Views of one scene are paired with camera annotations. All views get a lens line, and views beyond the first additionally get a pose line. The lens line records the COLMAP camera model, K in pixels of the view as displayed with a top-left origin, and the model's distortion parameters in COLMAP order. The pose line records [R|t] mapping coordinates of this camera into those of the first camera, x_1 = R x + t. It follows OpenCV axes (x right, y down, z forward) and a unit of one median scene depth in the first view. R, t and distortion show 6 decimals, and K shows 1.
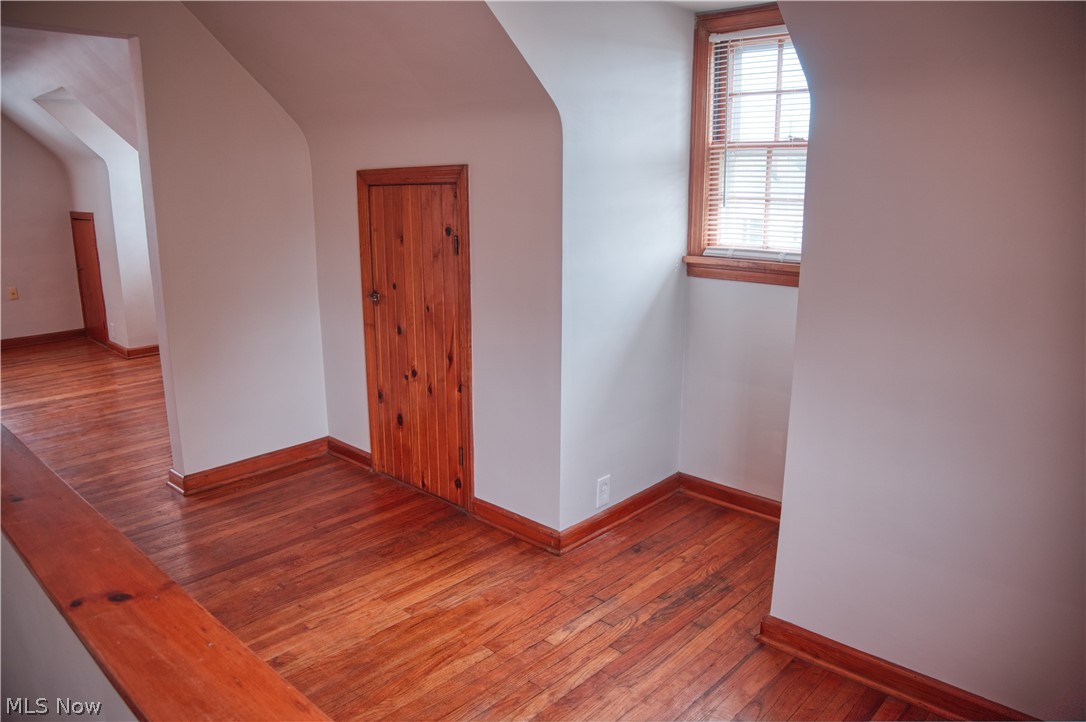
lens RADIAL K [[754.8, 0, 541.8], [0, 754.8, 375.3], [0, 0, 1]] dist [-0.154372, 0.075923]
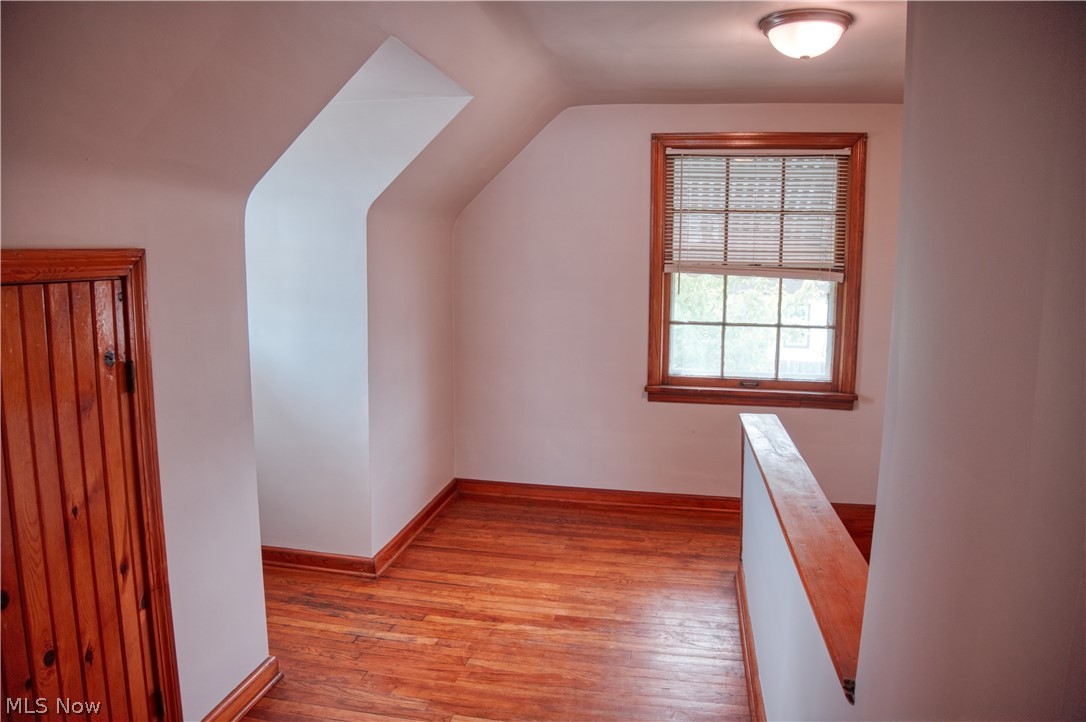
lens RADIAL K [[754.8, 0, 541.8], [0, 754.8, 375.3], [0, 0, 1]] dist [-0.154372, 0.075923]
pose [[-0.538553, -0.140422, 0.830809, -0.955816], [0.196798, 0.937781, 0.286072, -0.335926], [-0.819287, 0.317566, -0.477410, 1.208824]]
